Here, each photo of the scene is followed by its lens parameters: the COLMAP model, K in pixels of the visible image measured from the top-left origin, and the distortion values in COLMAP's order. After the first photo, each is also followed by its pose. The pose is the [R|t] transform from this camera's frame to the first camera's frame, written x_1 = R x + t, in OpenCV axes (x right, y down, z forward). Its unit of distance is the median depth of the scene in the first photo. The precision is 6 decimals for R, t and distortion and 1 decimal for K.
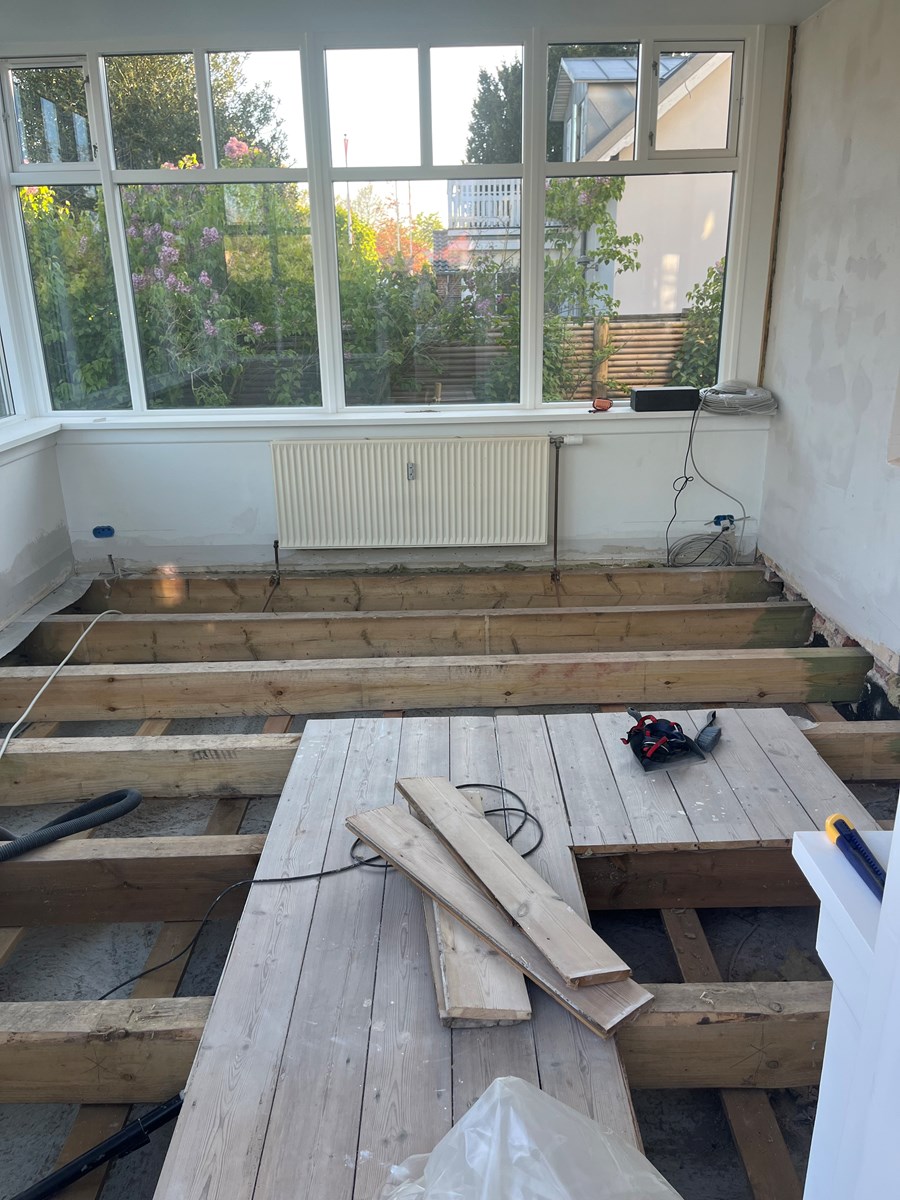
lens RADIAL K [[891.3, 0, 456.5], [0, 891.3, 606.4], [0, 0, 1]] dist [0.021477, 0.000722]
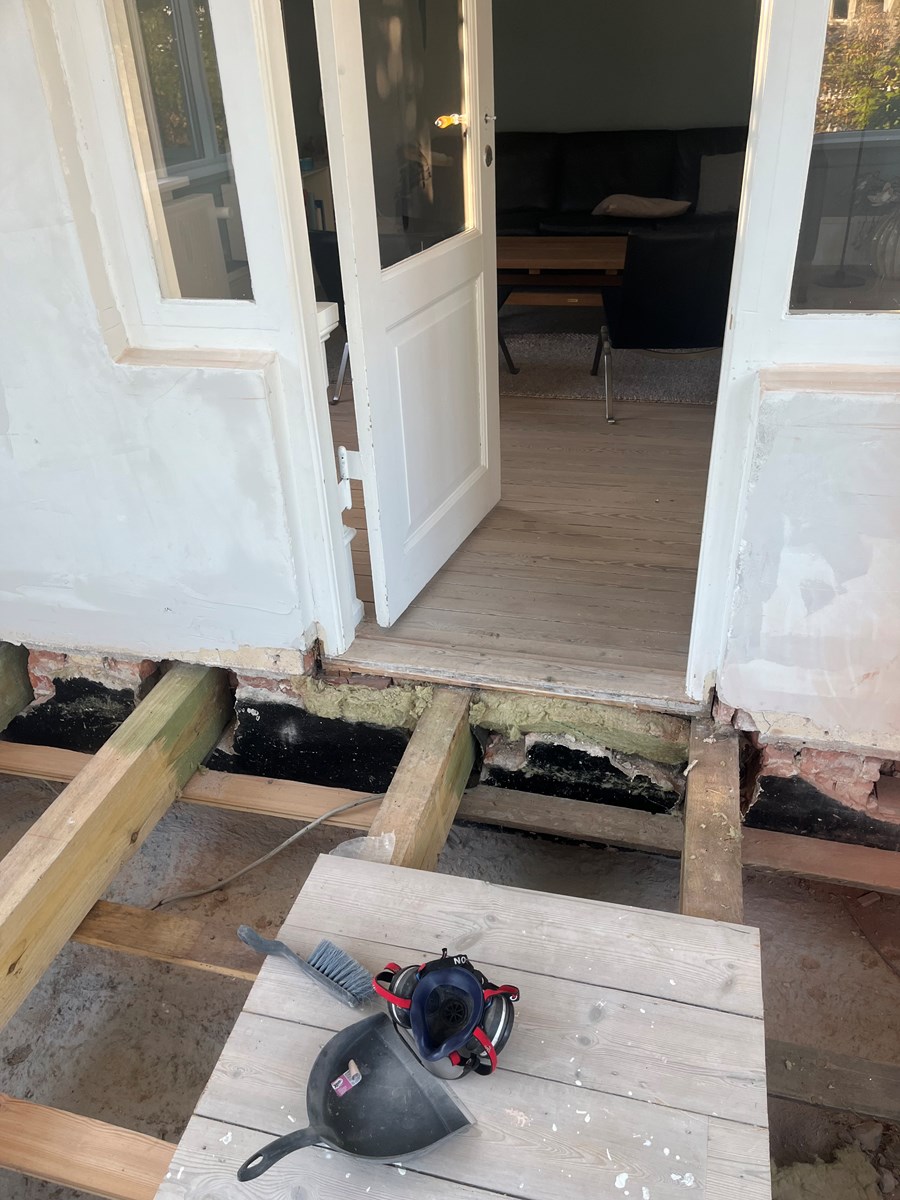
lens RADIAL K [[891.3, 0, 456.5], [0, 891.3, 606.4], [0, 0, 1]] dist [0.021477, 0.000722]
pose [[0.248104, -0.498170, 0.830825, 0.012605], [0.347998, 0.846226, 0.403484, -0.156091], [-0.904070, 0.189019, 0.383315, 0.549628]]
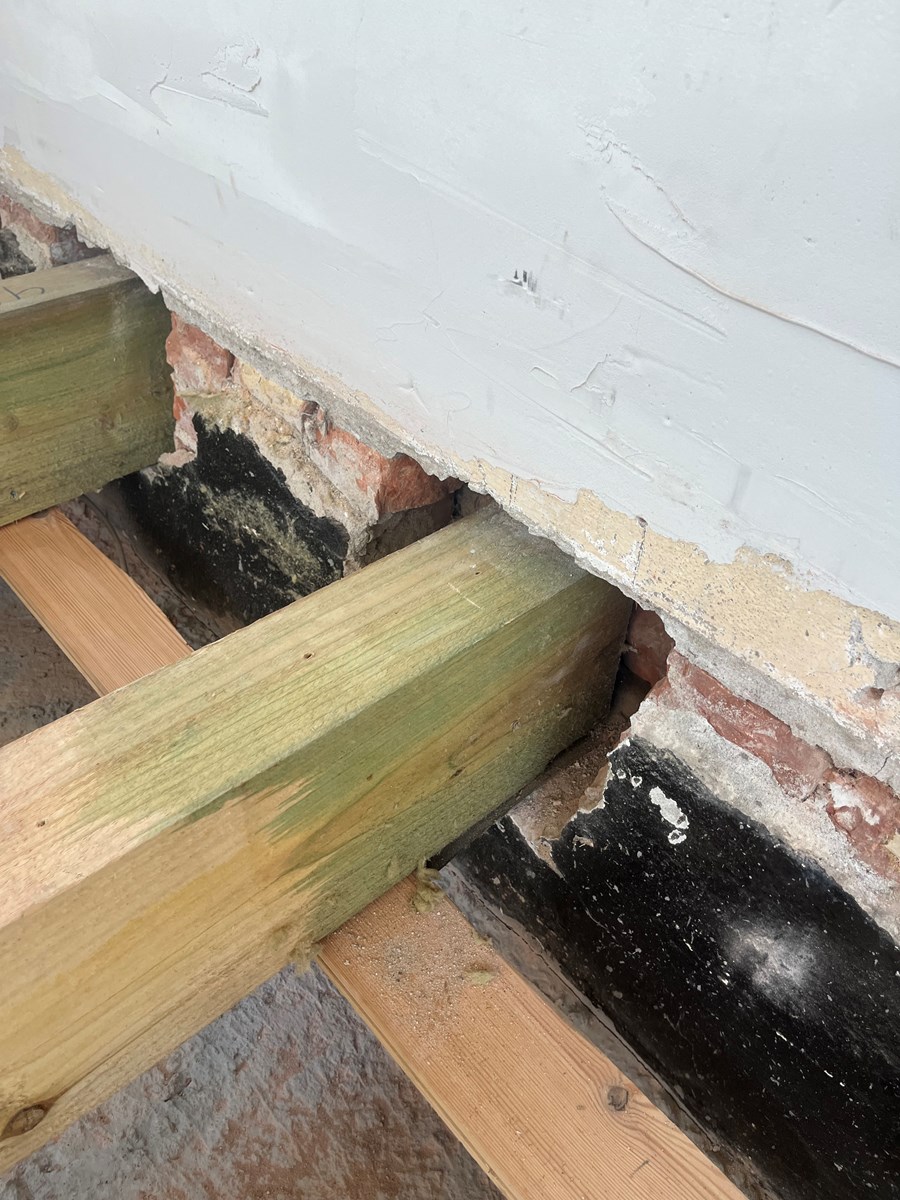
lens RADIAL K [[891.3, 0, 456.5], [0, 891.3, 606.4], [0, 0, 1]] dist [0.021477, 0.000722]
pose [[0.743222, -0.395568, 0.539580, 0.323491], [0.156202, 0.886798, 0.434959, -0.013399], [-0.650555, -0.238988, 0.720877, 0.818907]]
